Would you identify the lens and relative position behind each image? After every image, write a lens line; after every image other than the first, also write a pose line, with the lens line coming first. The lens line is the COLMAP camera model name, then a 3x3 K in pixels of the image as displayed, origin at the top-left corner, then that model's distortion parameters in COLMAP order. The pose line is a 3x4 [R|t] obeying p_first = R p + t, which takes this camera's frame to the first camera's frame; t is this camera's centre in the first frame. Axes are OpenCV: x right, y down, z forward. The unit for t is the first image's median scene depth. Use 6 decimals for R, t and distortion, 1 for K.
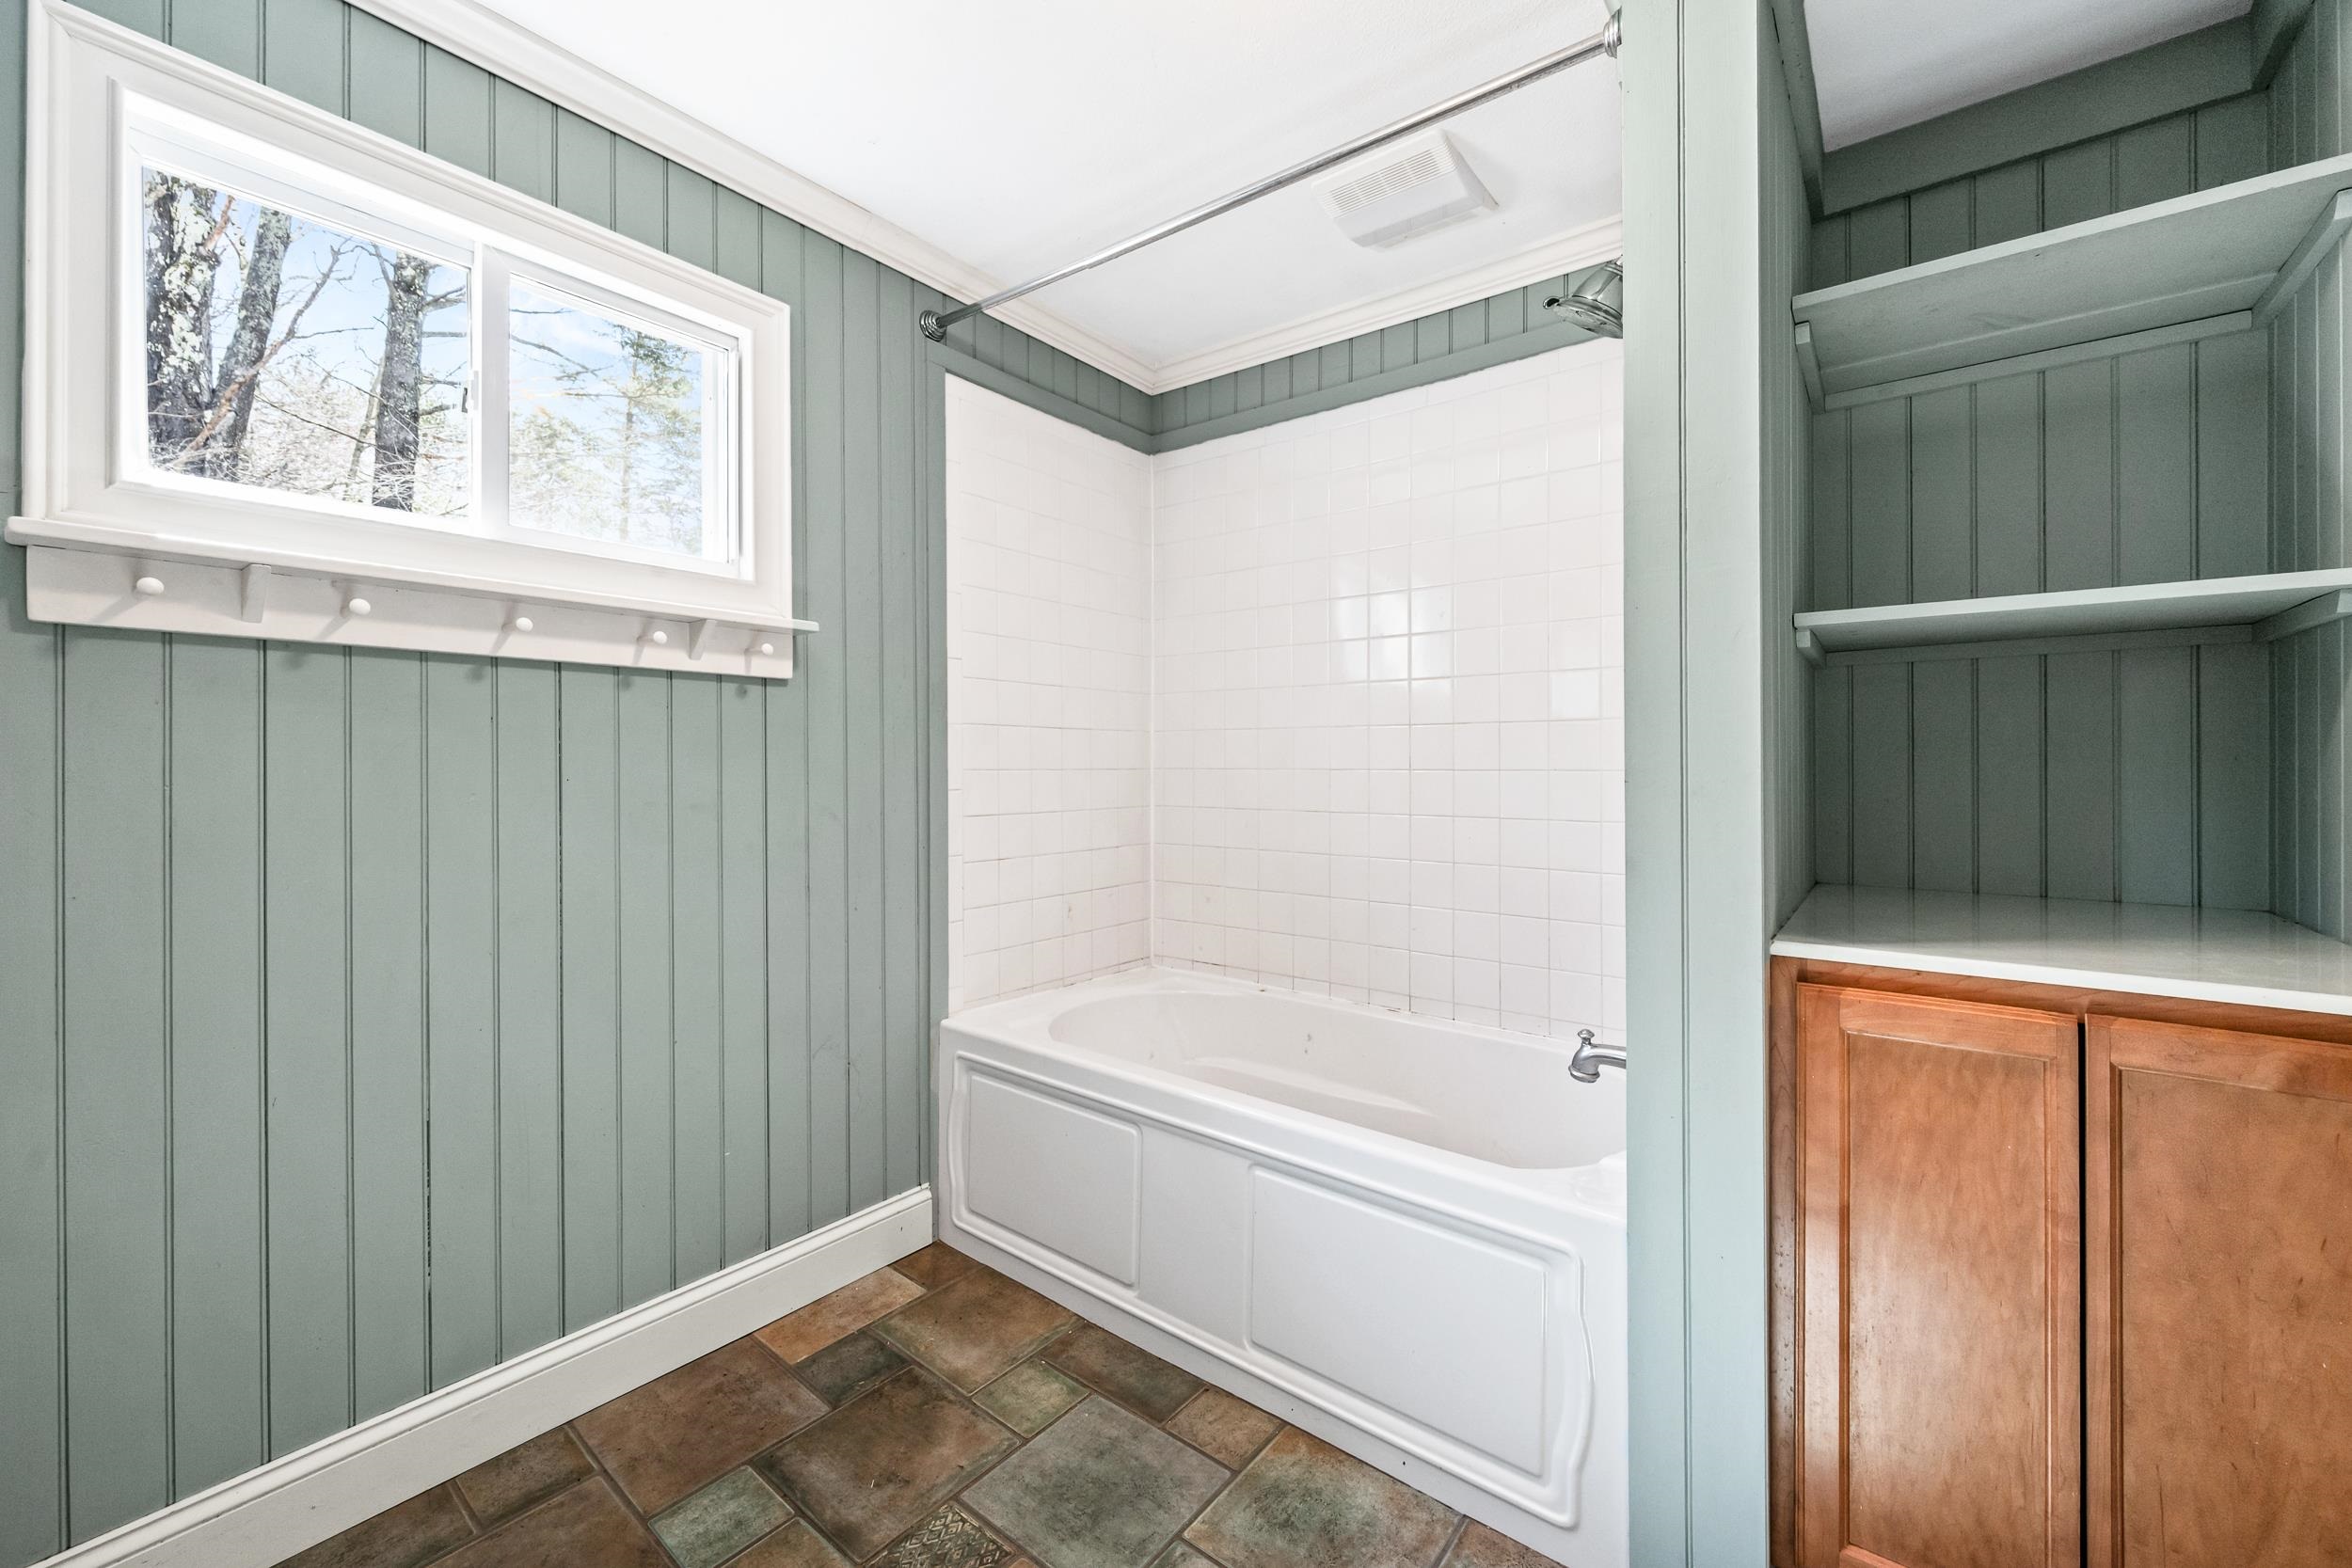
lens RADIAL K [[940.1, 0, 1174.5], [0, 940.1, 770.4], [0, 0, 1]] dist [0.000064, 0.000438]
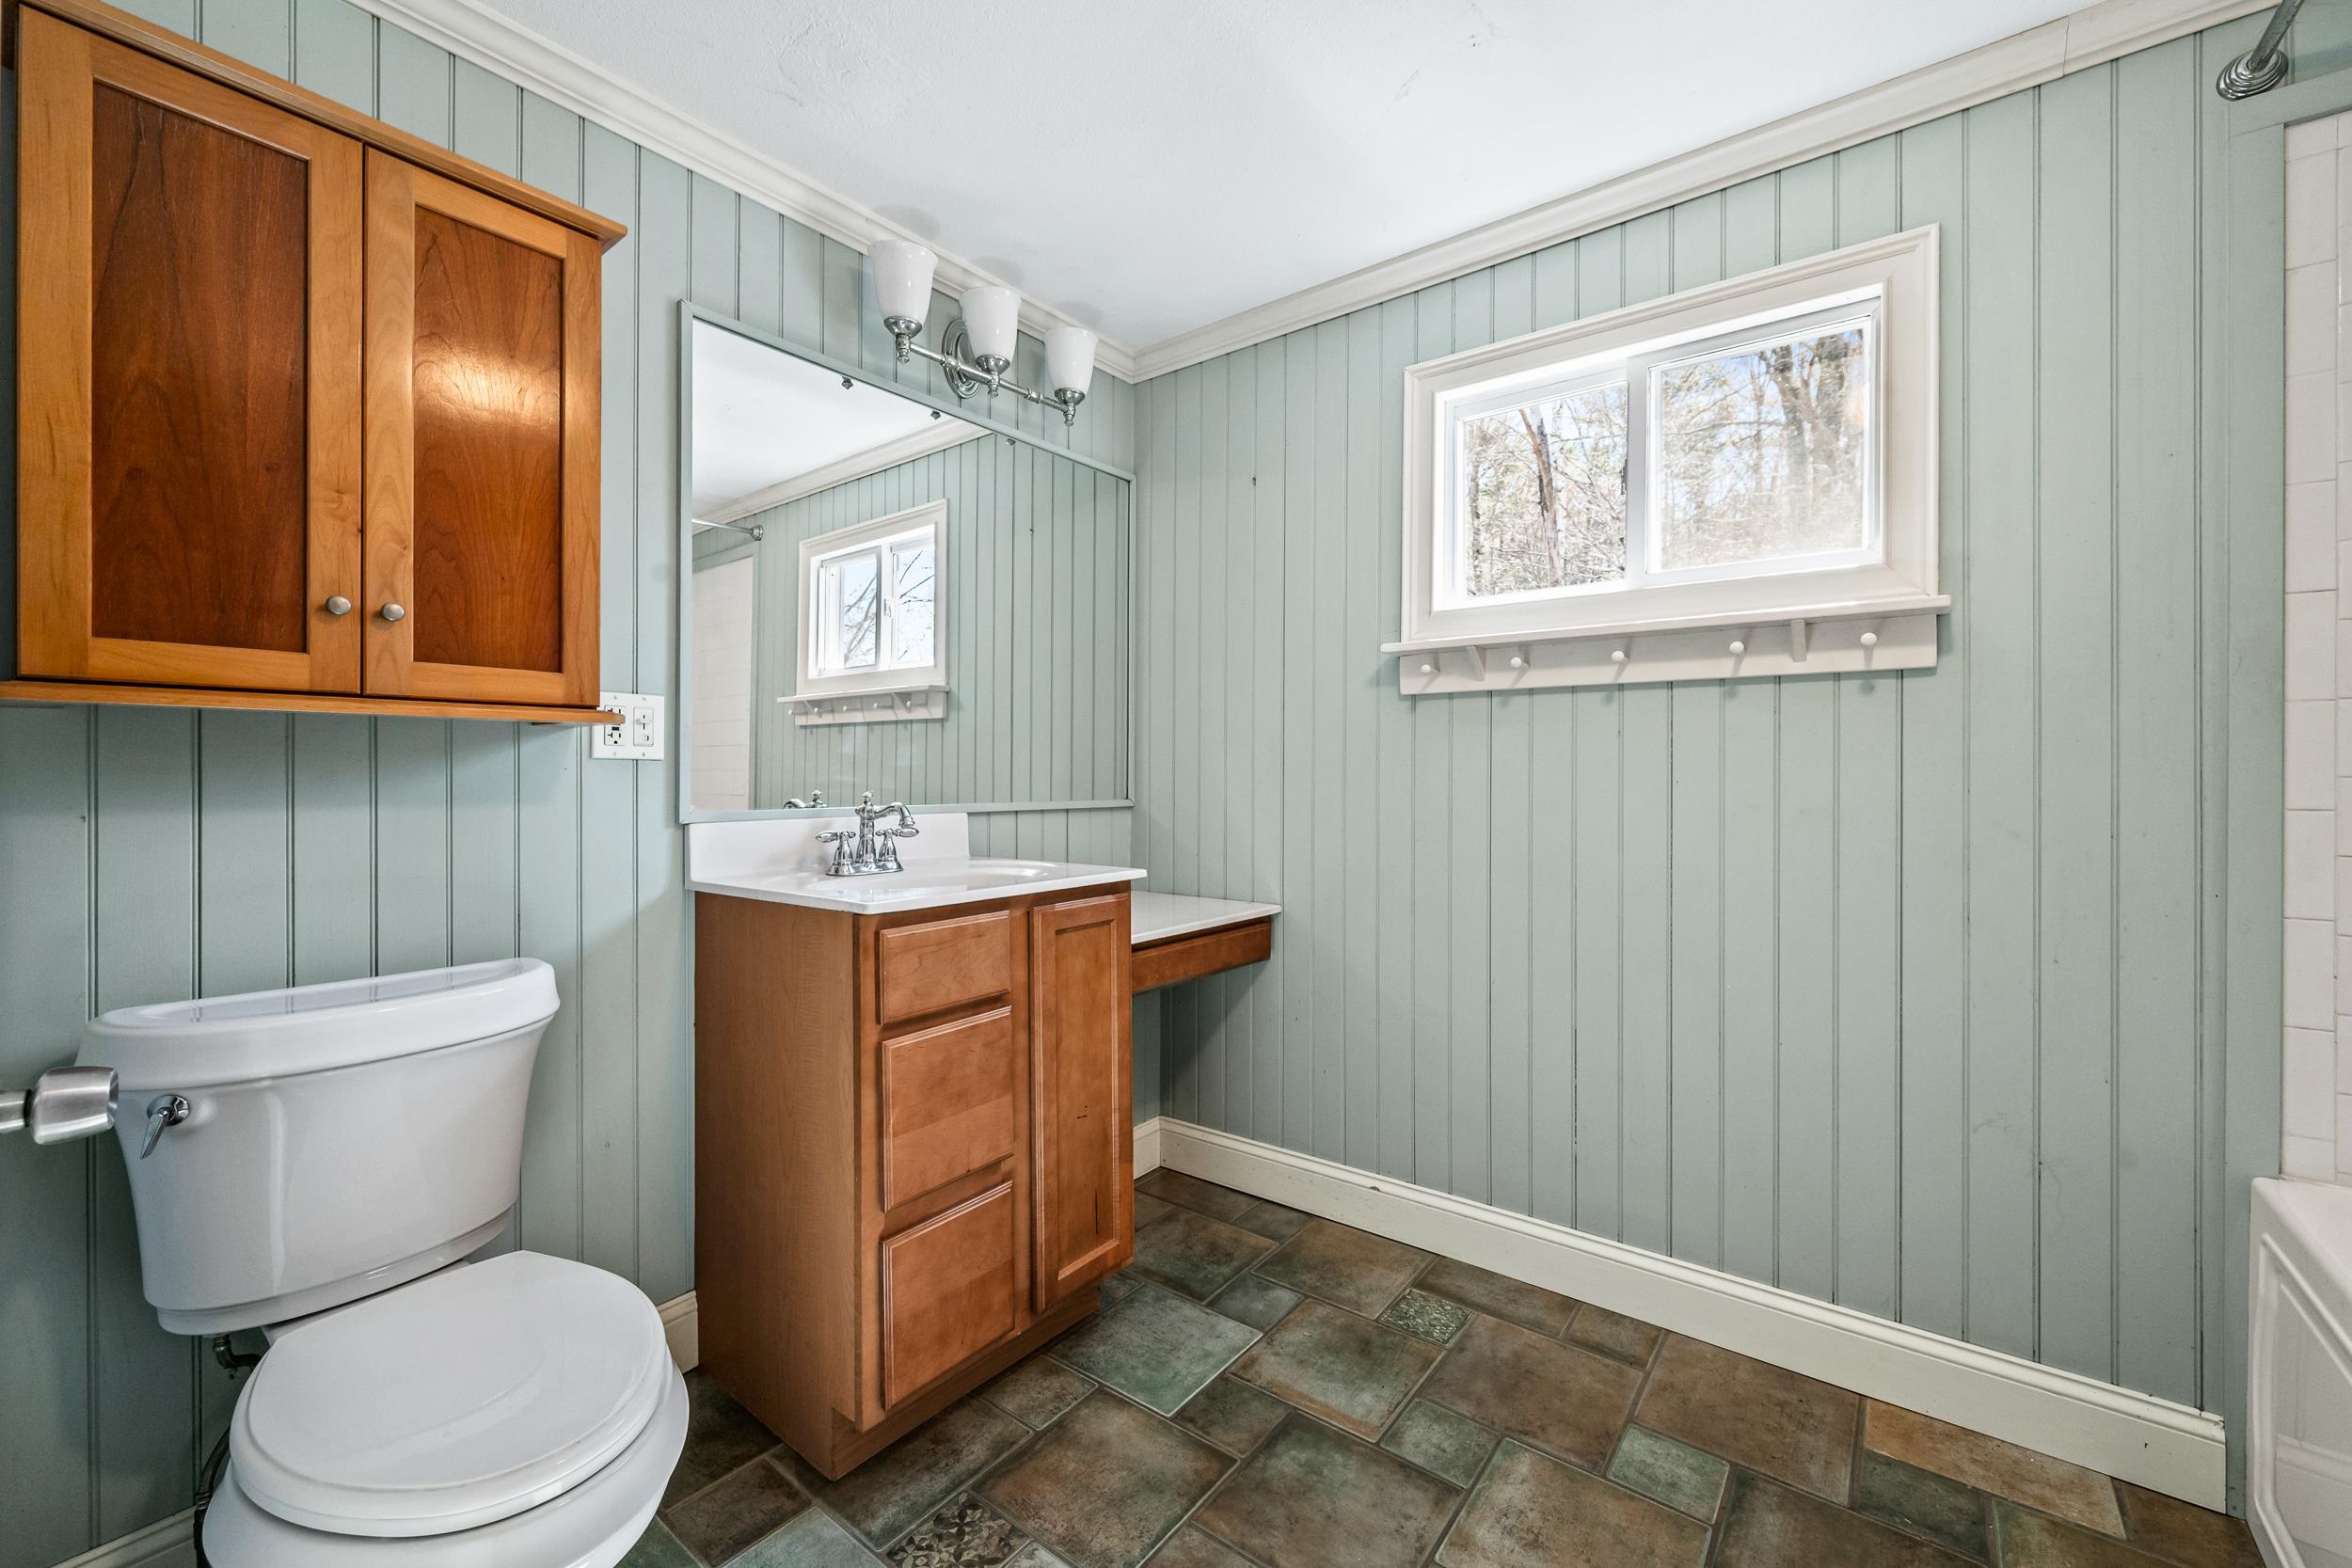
lens RADIAL K [[940.1, 0, 1175.4], [0, 940.1, 773.0], [0, 0, 1]] dist [0.000064, 0.000438]
pose [[0.001052, 0.005271, -0.999986, 0.504421], [-0.004207, 0.999977, 0.005267, -0.004039], [0.999991, 0.004202, 0.001074, 0.370737]]
